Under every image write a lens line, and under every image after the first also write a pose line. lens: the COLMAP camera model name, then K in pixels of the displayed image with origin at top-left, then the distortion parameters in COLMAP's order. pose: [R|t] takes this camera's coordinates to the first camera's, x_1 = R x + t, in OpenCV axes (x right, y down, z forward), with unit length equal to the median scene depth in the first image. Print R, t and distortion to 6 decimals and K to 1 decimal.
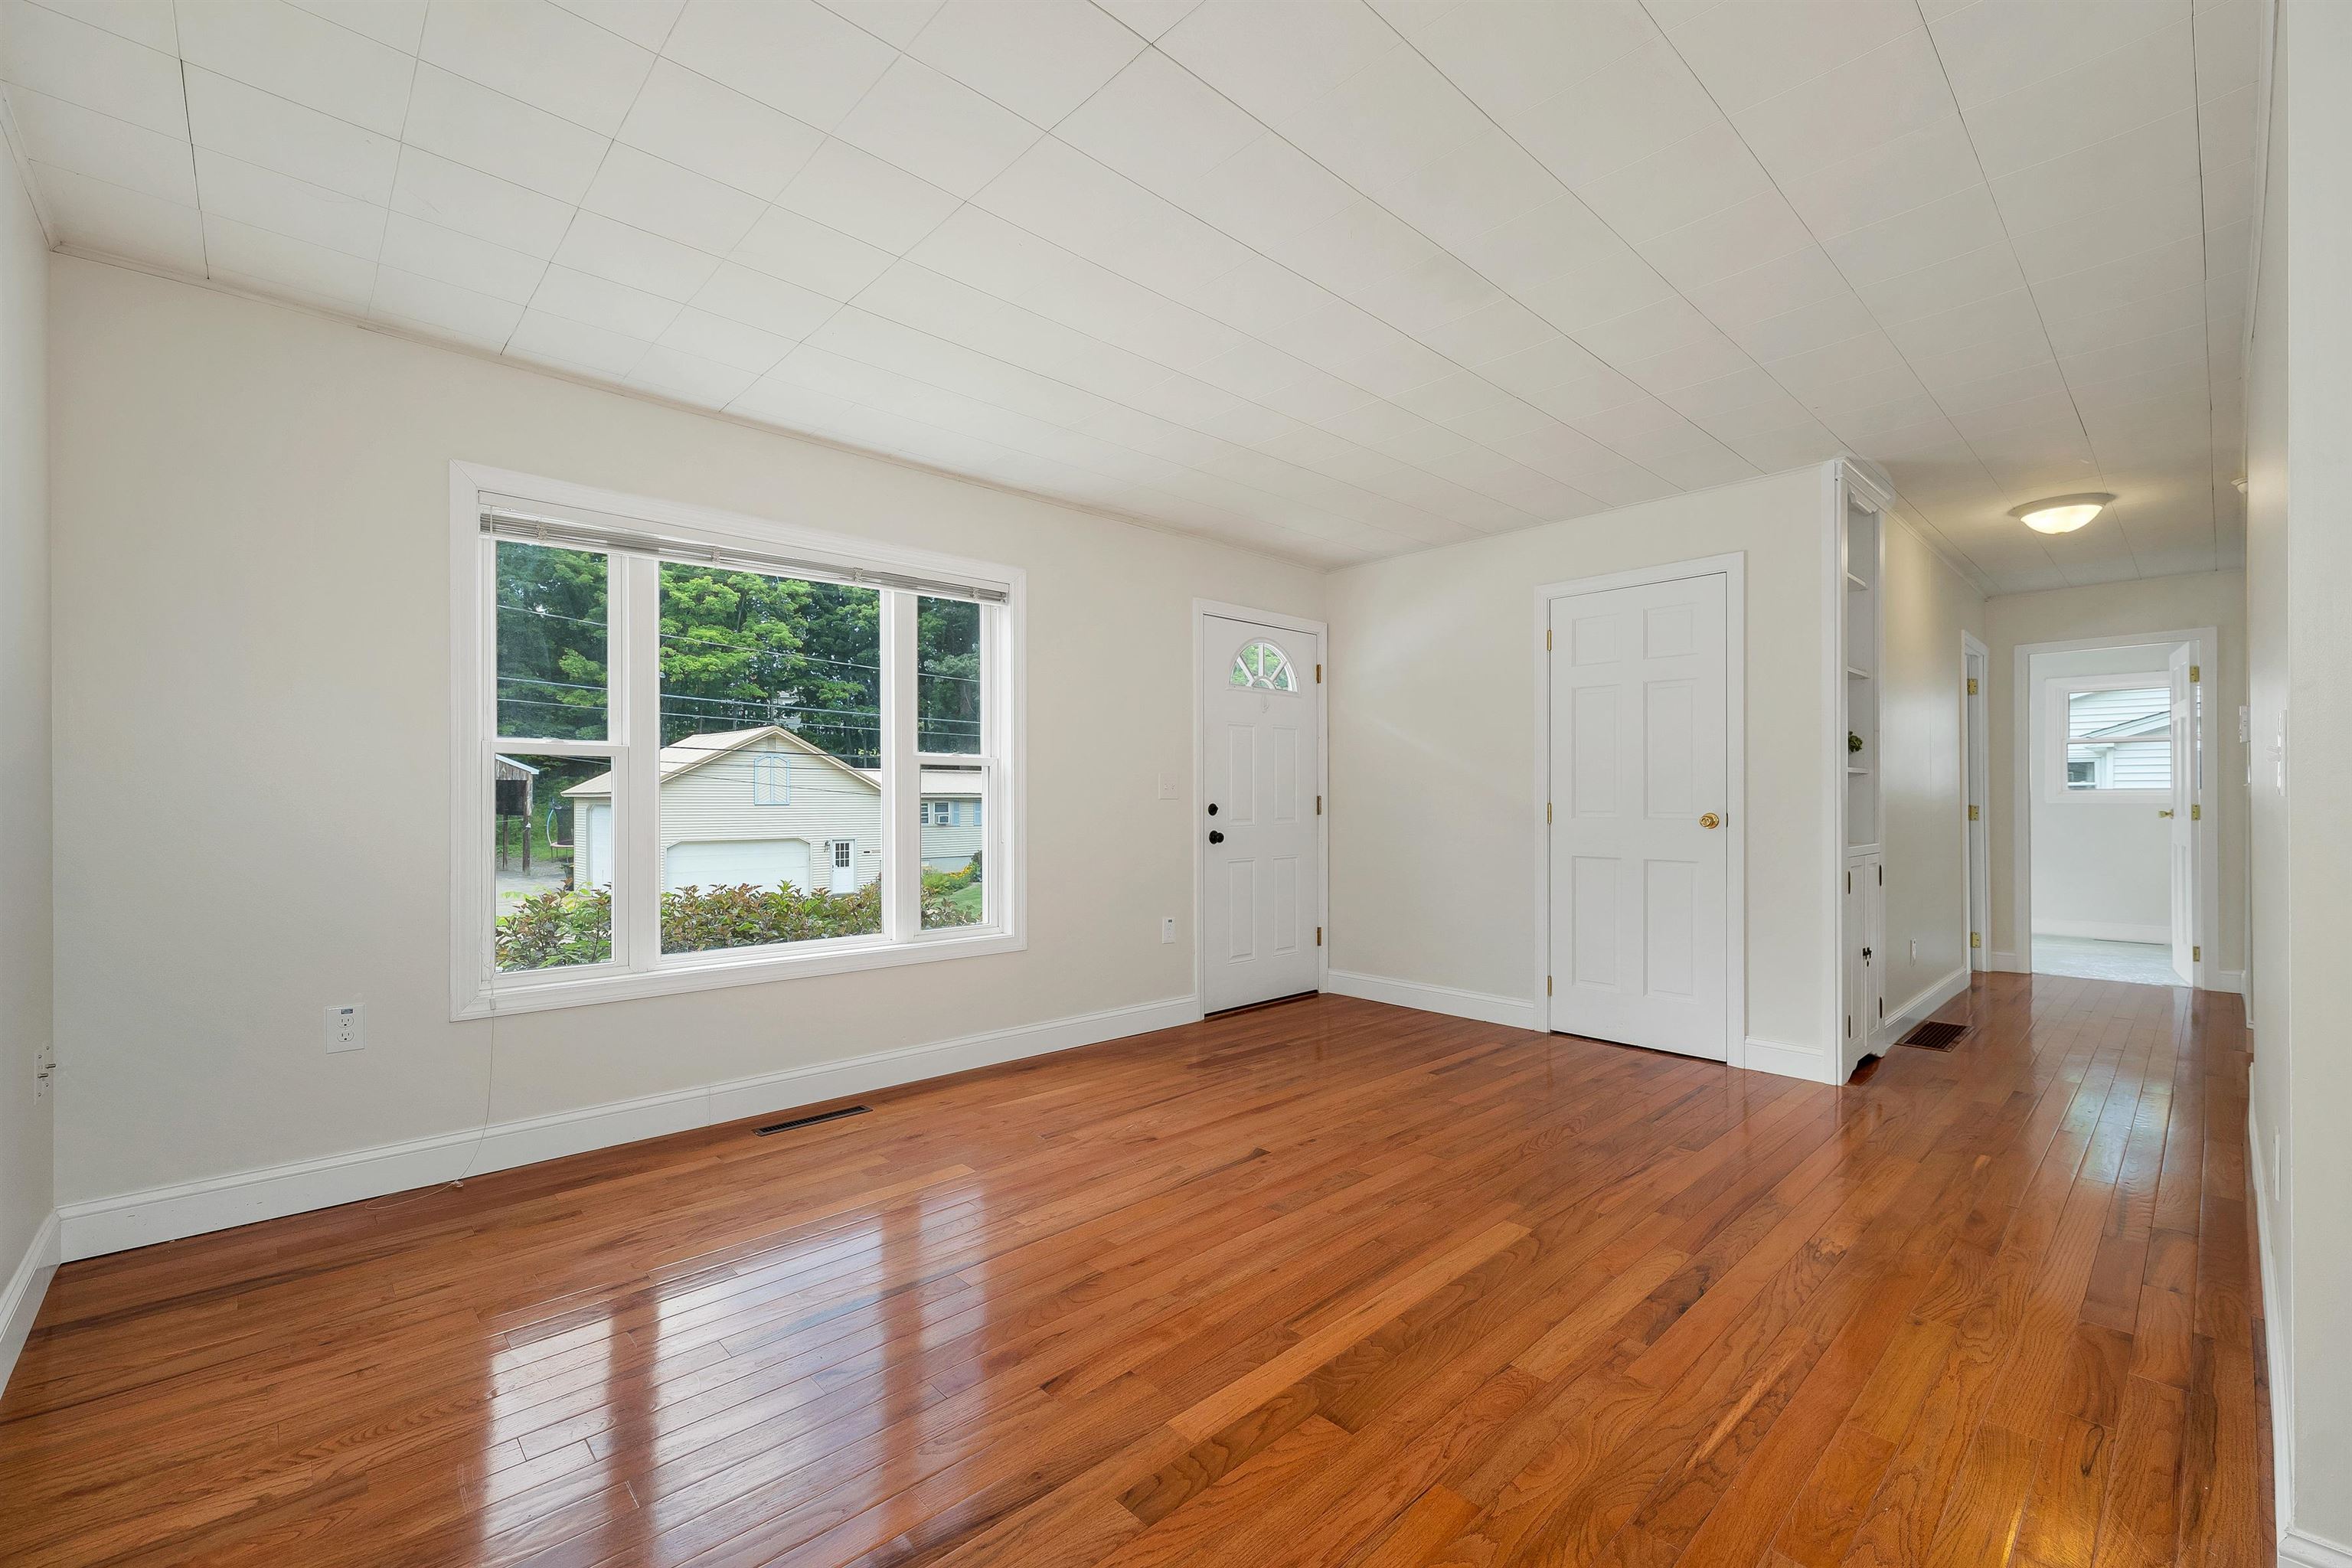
lens RADIAL K [[970.4, 0, 1175.3], [0, 970.4, 798.0], [0, 0, 1]] dist [0.002565, -0.000082]
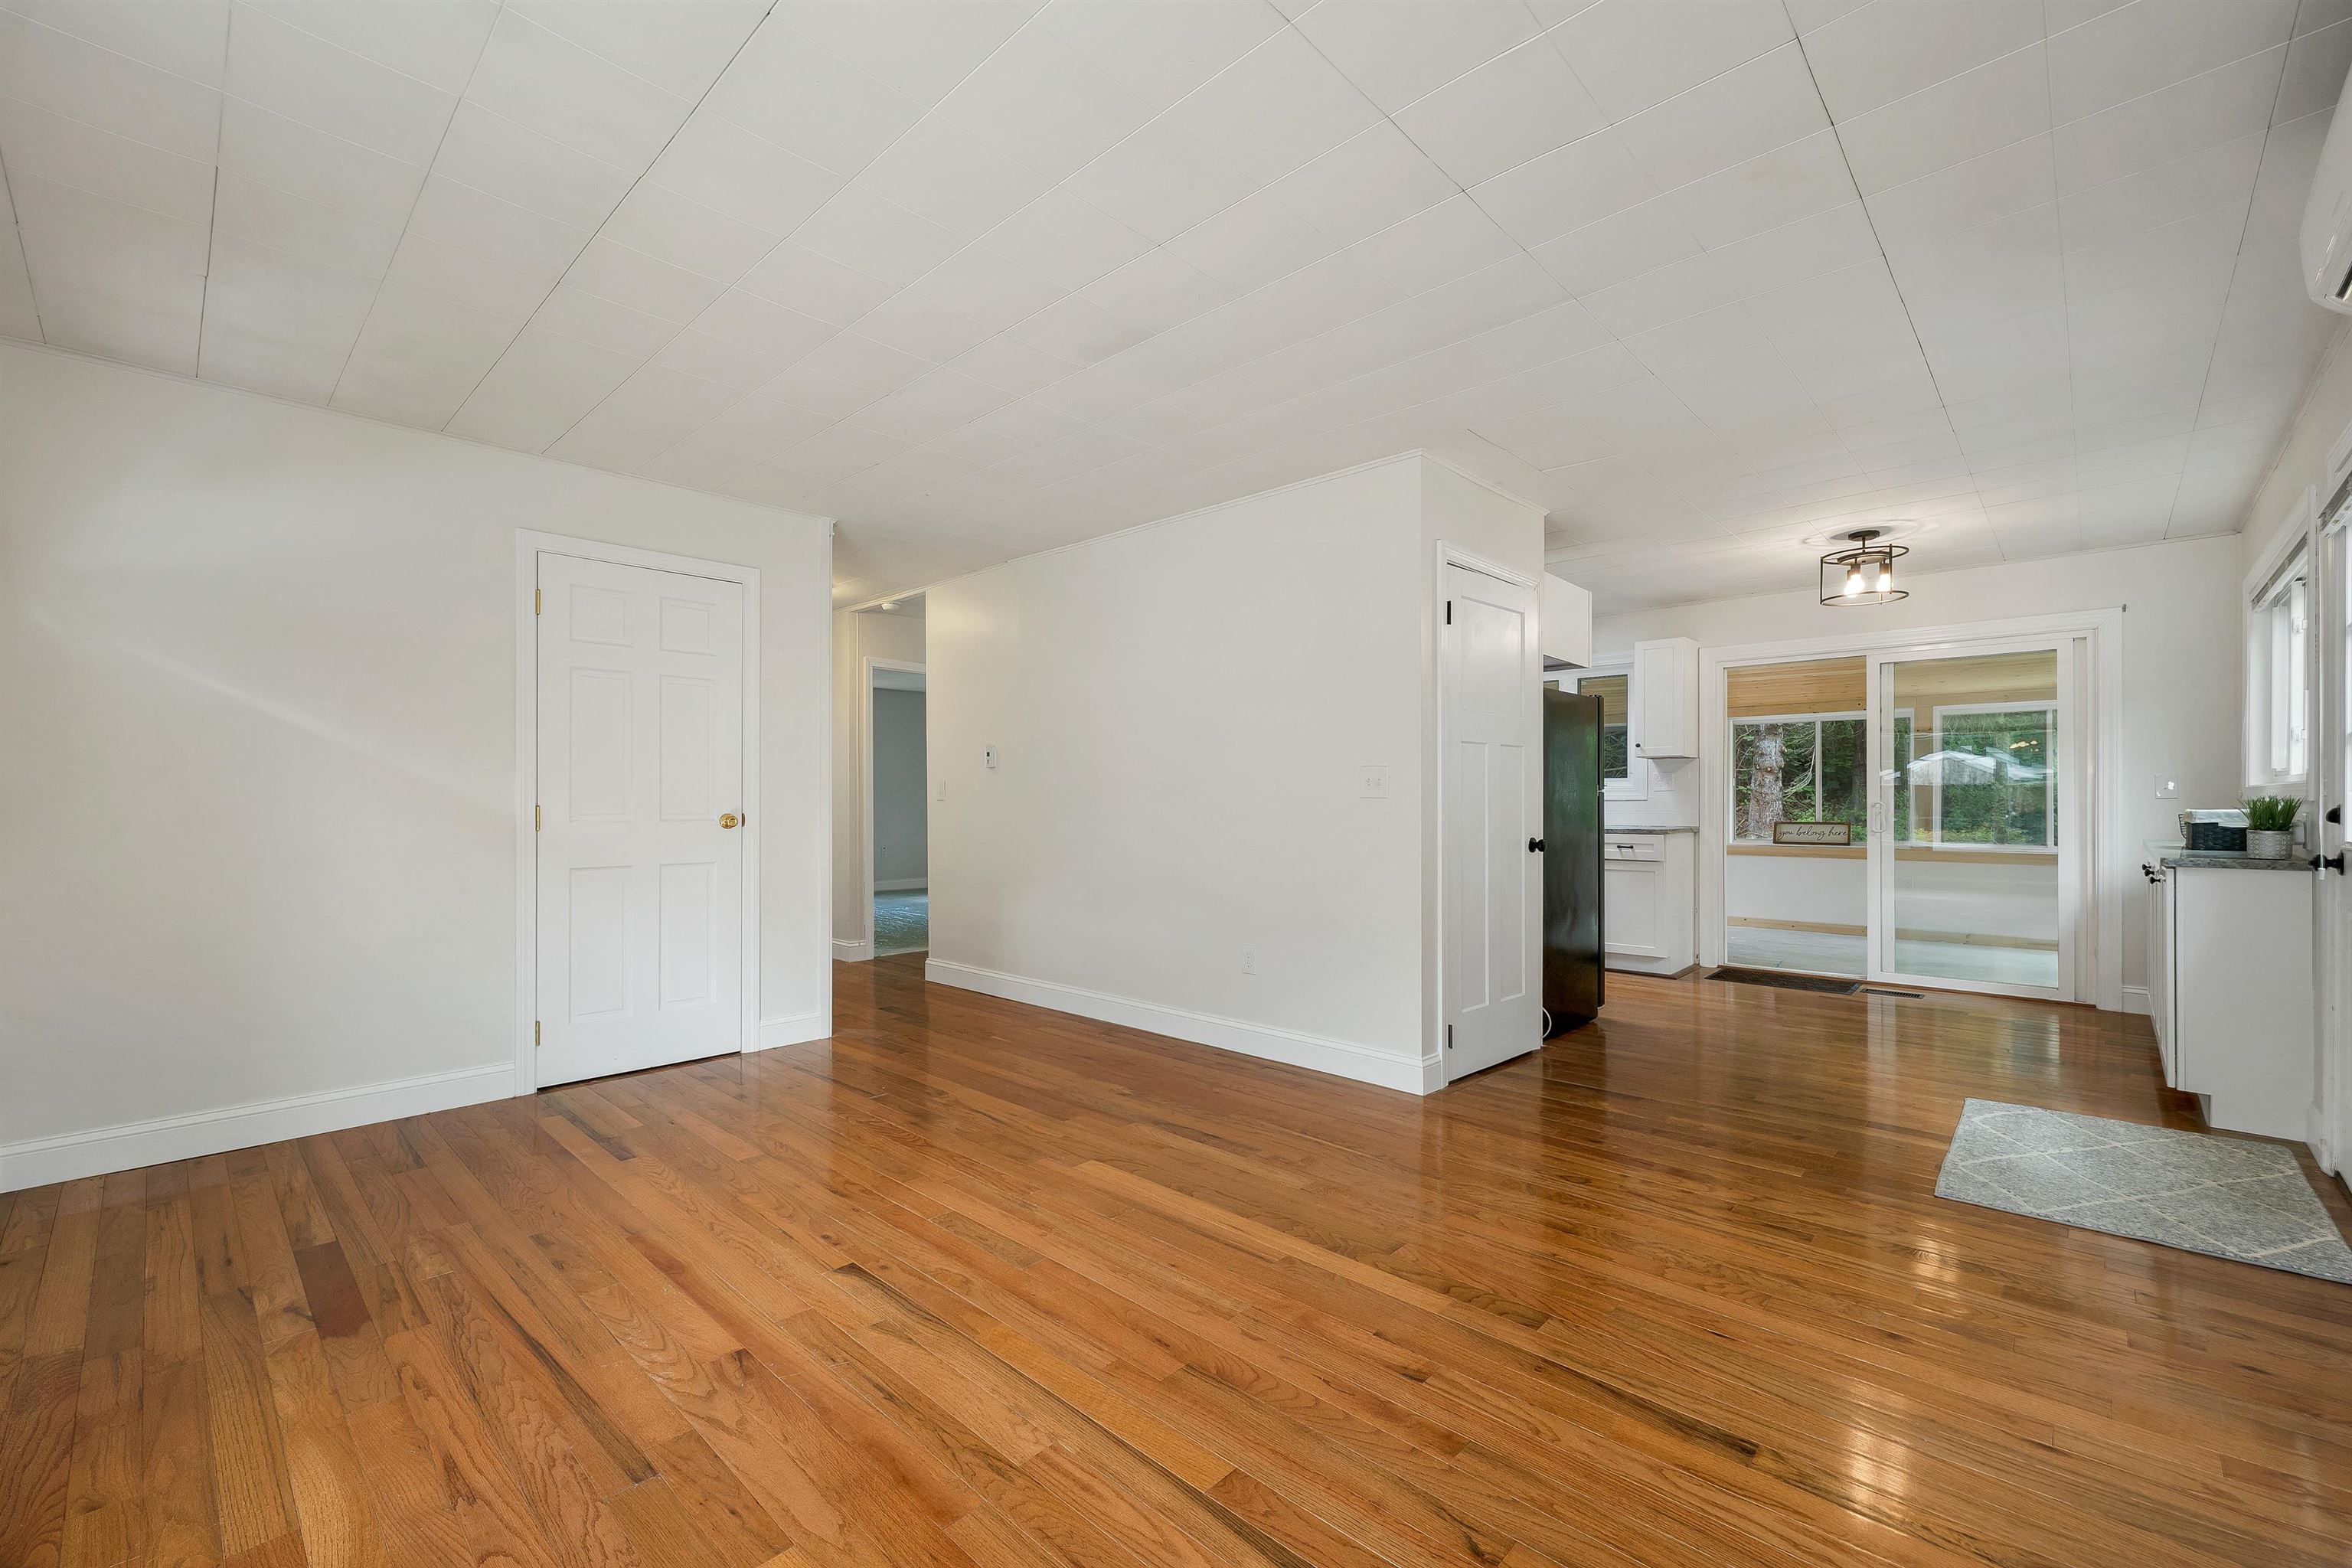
lens RADIAL K [[970.4, 0, 1177.7], [0, 970.4, 786.5], [0, 0, 1]] dist [0.002565, -0.000082]
pose [[-0.062291, 0.012870, 0.997975, -0.618076], [-0.000816, 0.999916, -0.012946, -0.000190], [-0.998058, -0.001621, -0.062276, 0.715127]]
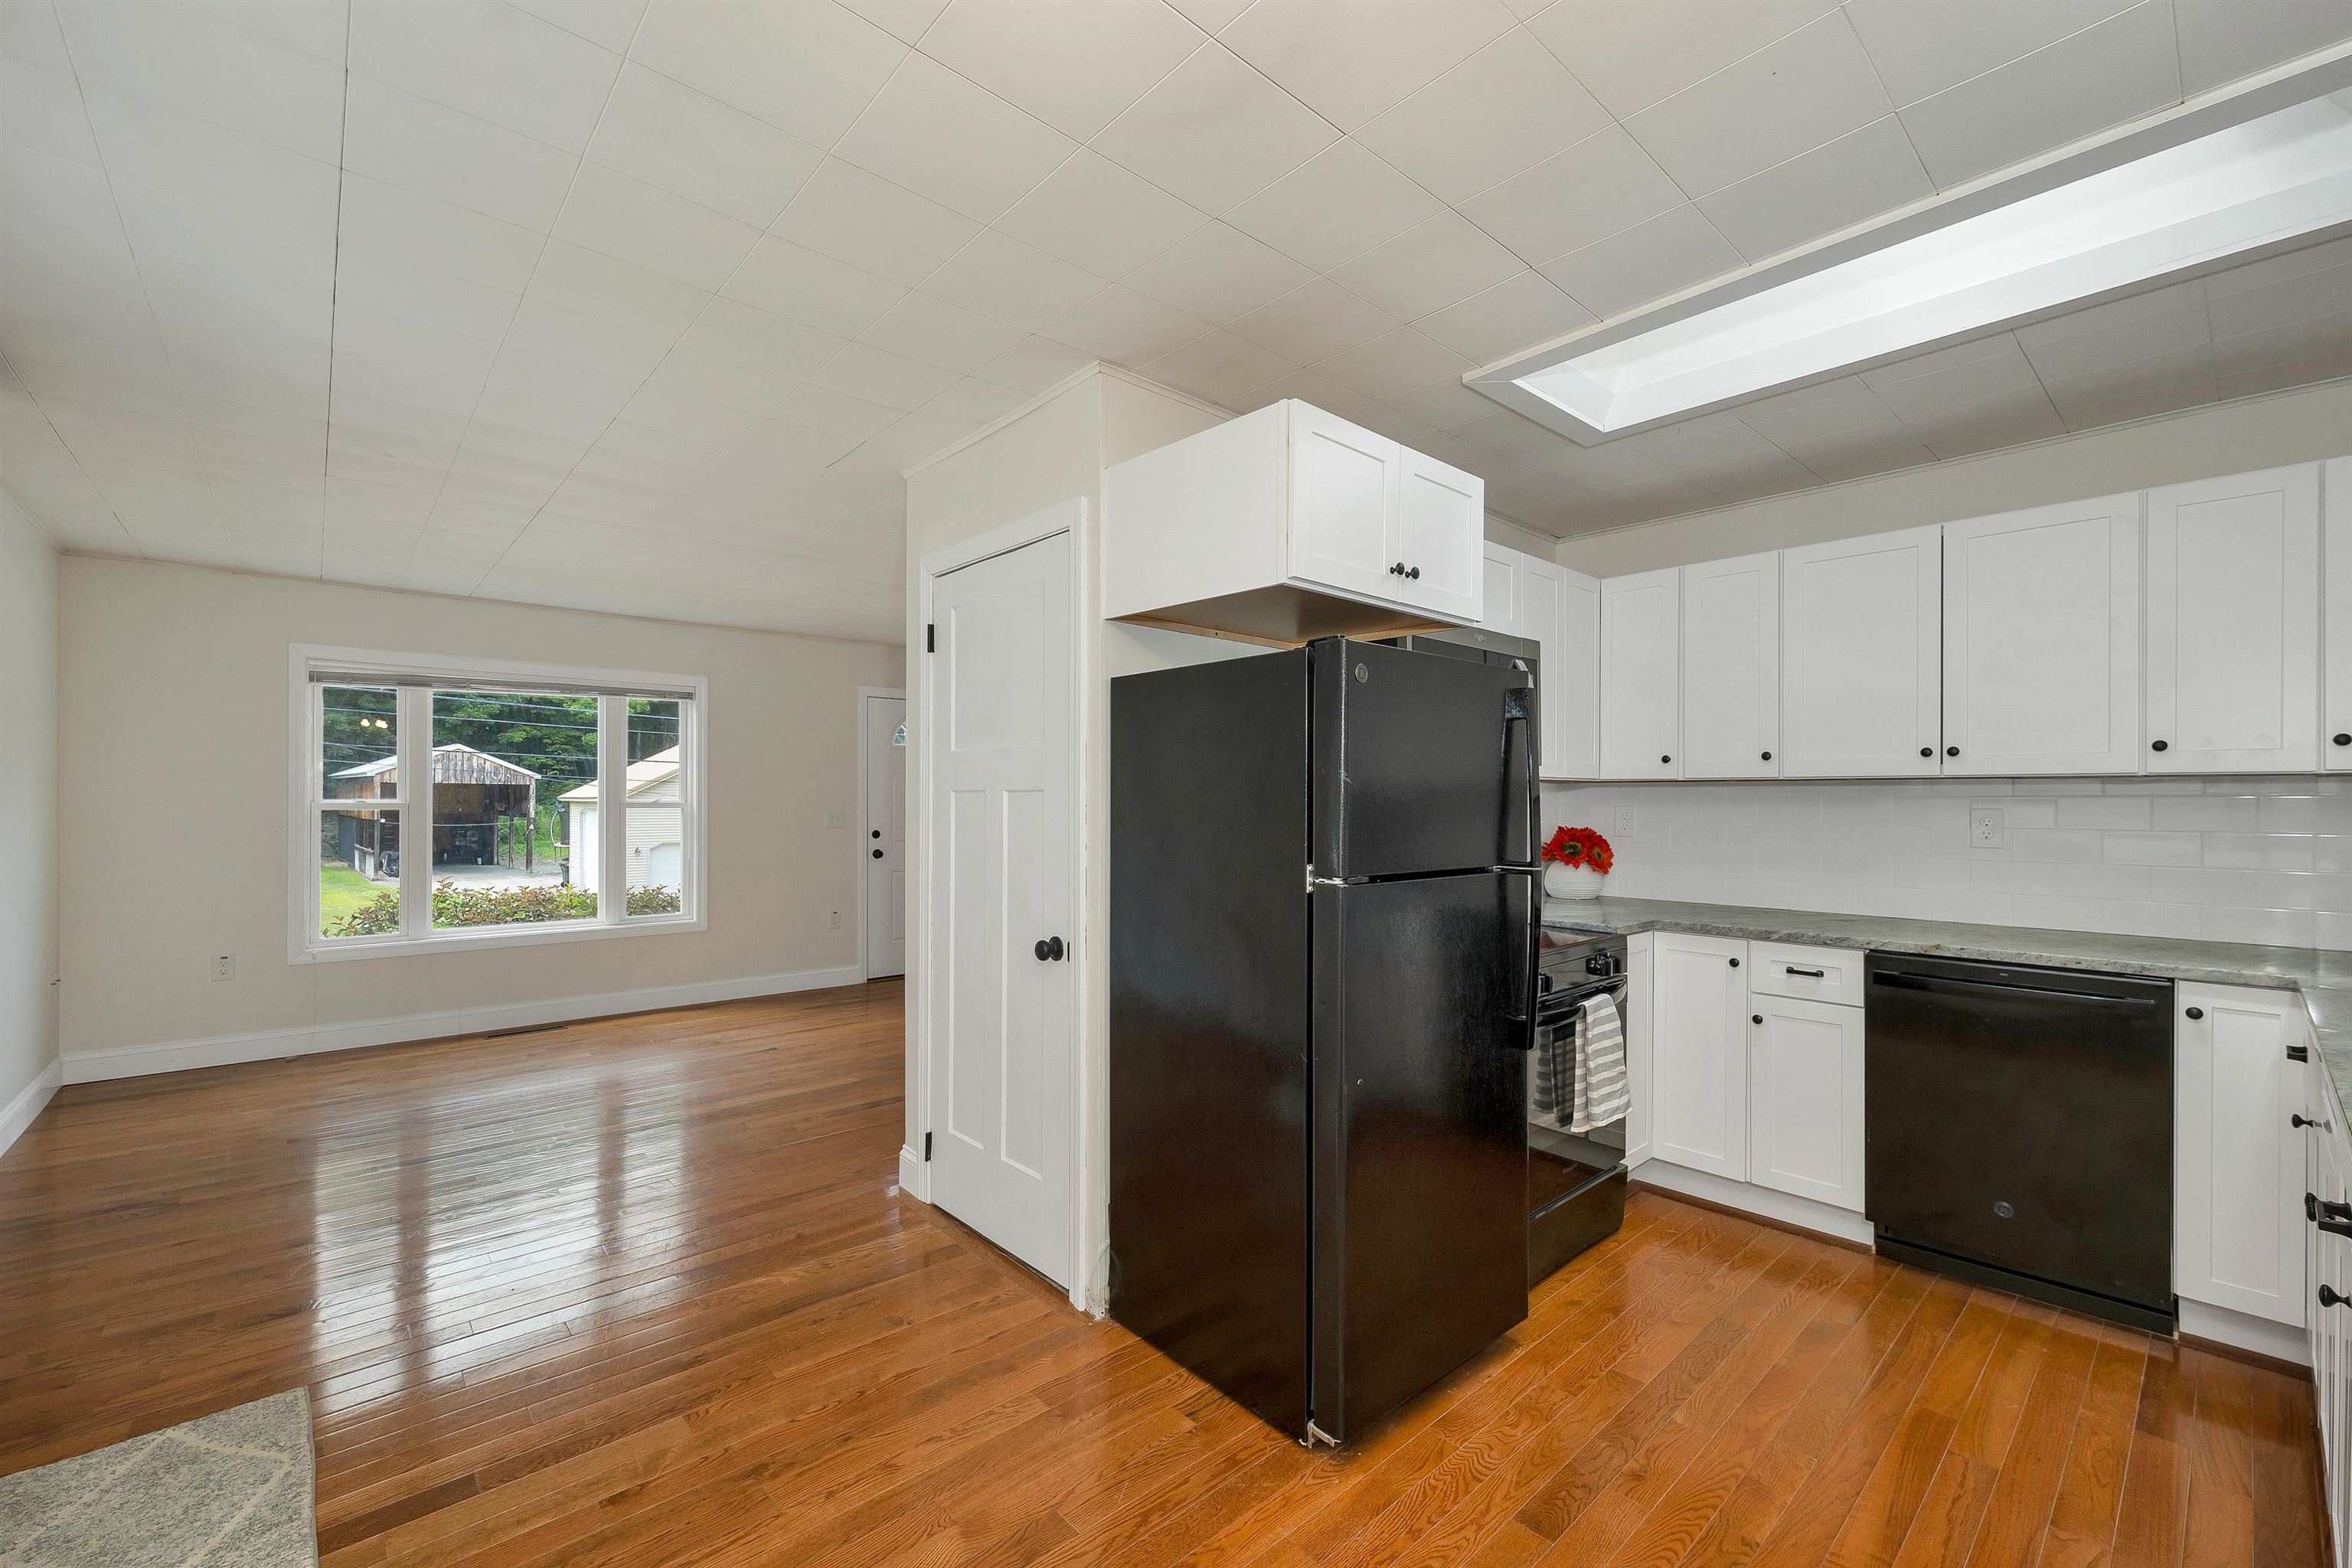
lens RADIAL K [[970.4, 0, 1173.2], [0, 970.4, 792.0], [0, 0, 1]] dist [0.002565, -0.000082]
pose [[0.999789, 0.000572, -0.020525, 0.734533], [-0.000673, 0.999988, -0.004888, -0.063671], [0.020522, 0.004900, 0.999777, -0.596279]]
